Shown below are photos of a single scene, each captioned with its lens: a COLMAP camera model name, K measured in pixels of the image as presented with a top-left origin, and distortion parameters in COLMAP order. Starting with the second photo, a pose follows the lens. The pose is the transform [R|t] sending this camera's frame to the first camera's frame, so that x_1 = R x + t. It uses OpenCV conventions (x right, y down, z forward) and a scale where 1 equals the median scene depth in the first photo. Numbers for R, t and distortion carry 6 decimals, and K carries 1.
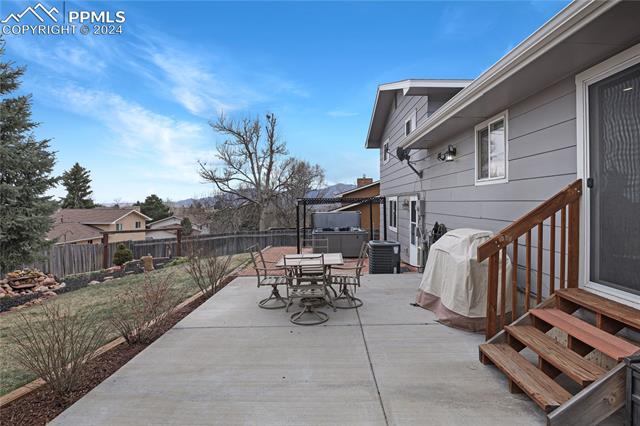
lens RADIAL K [[323.3, 0, 319.2], [0, 323.3, 202.7], [0, 0, 1]] dist [-0.024066, -0.000130]
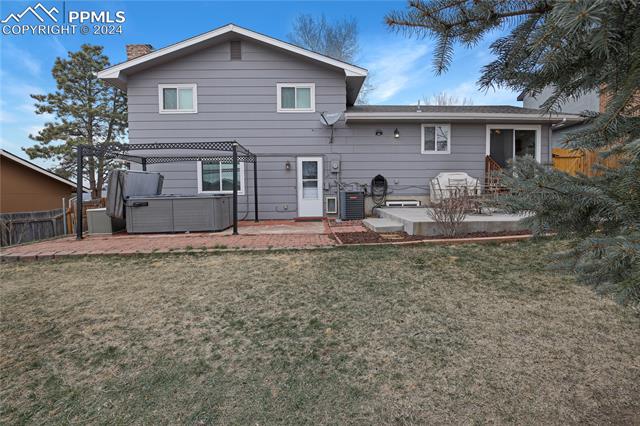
lens RADIAL K [[326.7, 0, 318.6], [0, 326.7, 211.7], [0, 0, 1]] dist [-0.025691, -0.000873]
pose [[-0.059221, -0.051047, 0.996939, -0.957632], [0.010178, 0.998609, 0.051737, 0.123765], [-0.998193, 0.013211, -0.058619, 1.105421]]
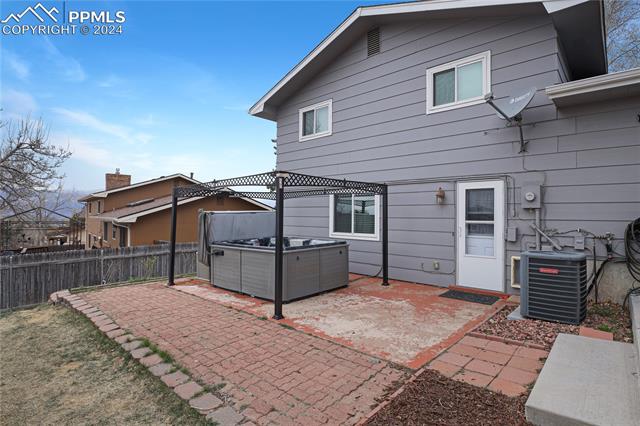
lens RADIAL K [[326.7, 0, 318.6], [0, 326.7, 211.7], [0, 0, 1]] dist [-0.025691, -0.000873]
pose [[0.663459, 0.014452, 0.748073, -0.446894], [-0.008377, 0.999894, -0.011888, 0.055279], [-0.748166, 0.001621, 0.663510, 0.856930]]
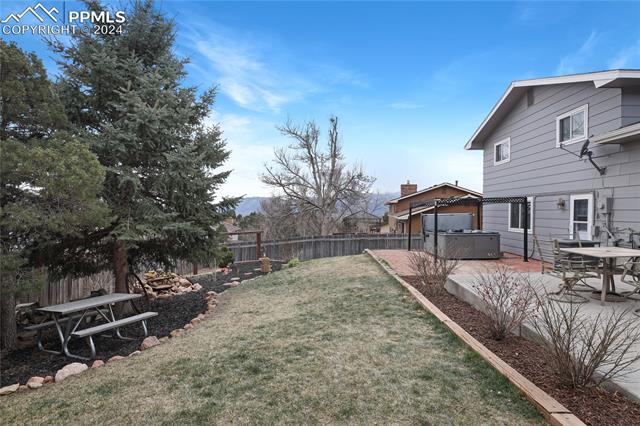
lens RADIAL K [[322.5, 0, 320.8], [0, 322.5, 216.4], [0, 0, 1]] dist [-0.022708, -0.001001]
pose [[0.999860, 0.003944, -0.016273, -0.502016], [-0.003696, 0.999877, 0.015239, 0.035998], [0.016331, -0.015177, 0.999751, 0.035459]]
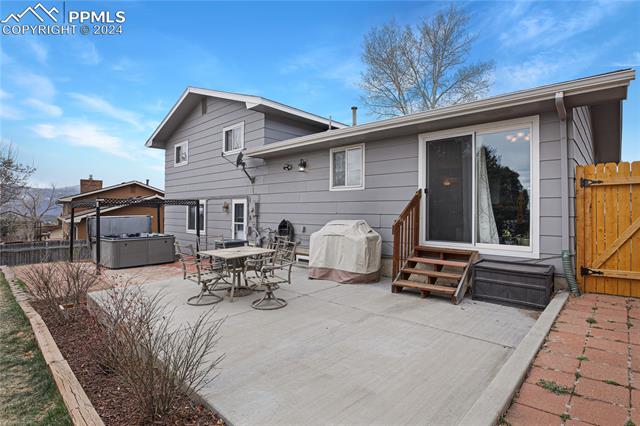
lens RADIAL K [[326.7, 0, 318.6], [0, 326.7, 211.7], [0, 0, 1]] dist [-0.025691, -0.000873]
pose [[0.667541, 0.005978, 0.744549, -0.382949], [-0.005243, 0.999981, -0.003328, 0.026688], [-0.744555, -0.001682, 0.667559, 0.049957]]
